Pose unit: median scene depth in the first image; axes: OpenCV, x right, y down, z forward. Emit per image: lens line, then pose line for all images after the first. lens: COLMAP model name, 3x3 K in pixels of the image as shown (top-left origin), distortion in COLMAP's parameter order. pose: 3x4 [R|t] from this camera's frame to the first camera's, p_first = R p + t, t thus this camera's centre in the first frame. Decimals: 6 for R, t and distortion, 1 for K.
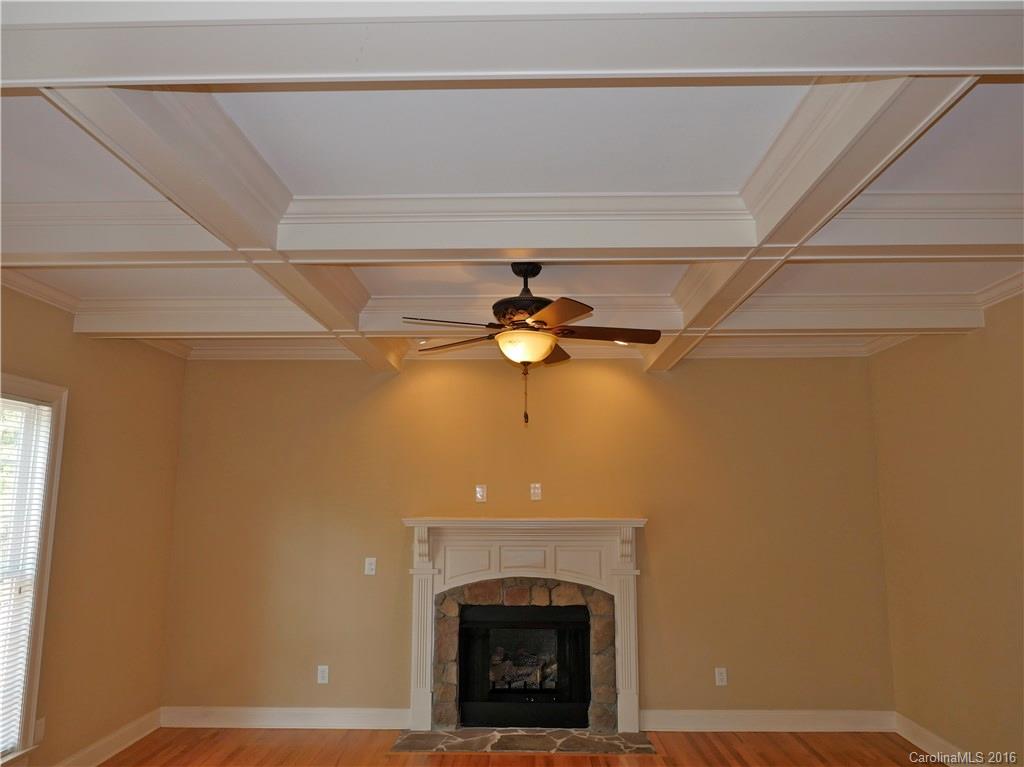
lens RADIAL K [[758.1, 0, 512.0], [0, 758.1, 383.5], [0, 0, 1]] dist [-0.000946, -0.001530]
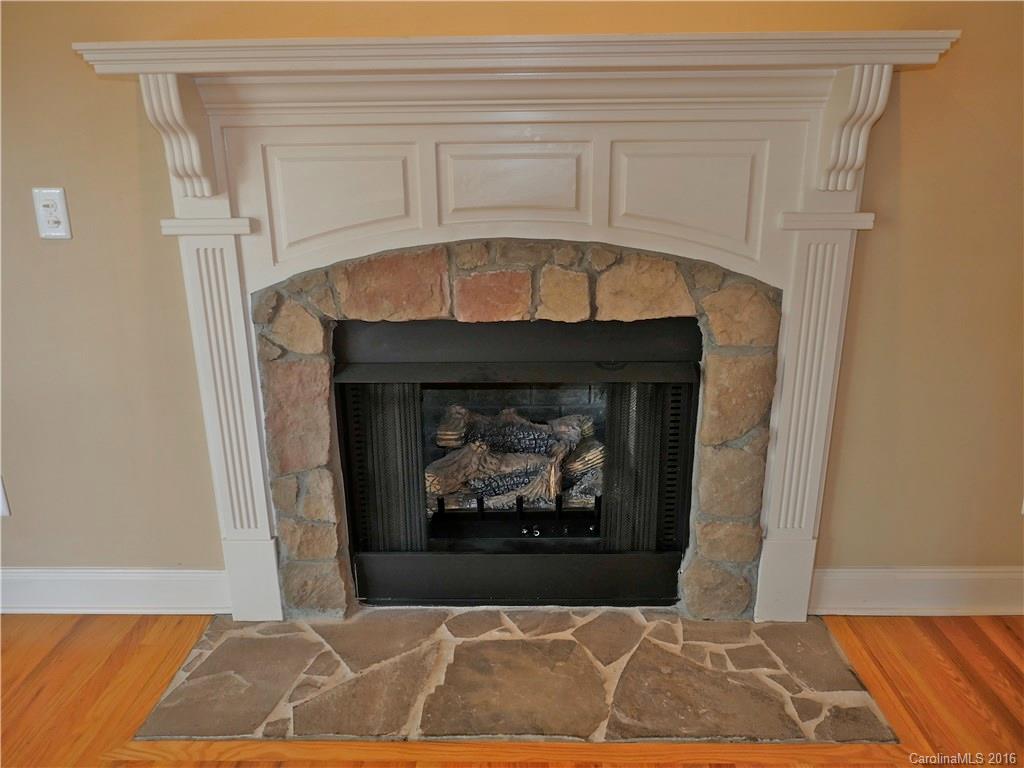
lens RADIAL K [[758.1, 0, 512.0], [0, 758.1, 384.0], [0, 0, 1]] dist [-0.000946, -0.001530]
pose [[0.999924, -0.012293, -0.000263, 0.014547], [0.011094, 0.892709, 0.450497, 0.164822], [-0.005303, -0.450466, 0.892778, 0.684111]]
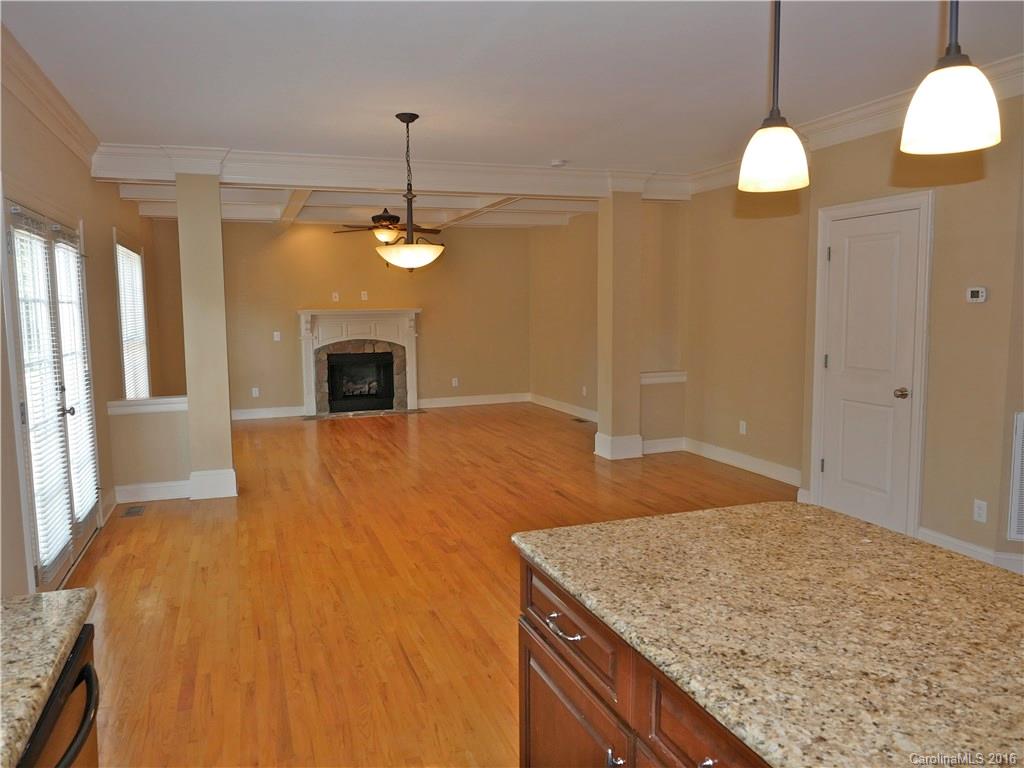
lens RADIAL K [[758.1, 0, 512.0], [0, 758.1, 384.0], [0, 0, 1]] dist [-0.000946, -0.001530]
pose [[0.931194, -0.052775, 0.360684, -0.336125], [-0.040319, 0.968481, 0.245801, -0.133223], [-0.362288, -0.243431, 0.899716, -0.952611]]
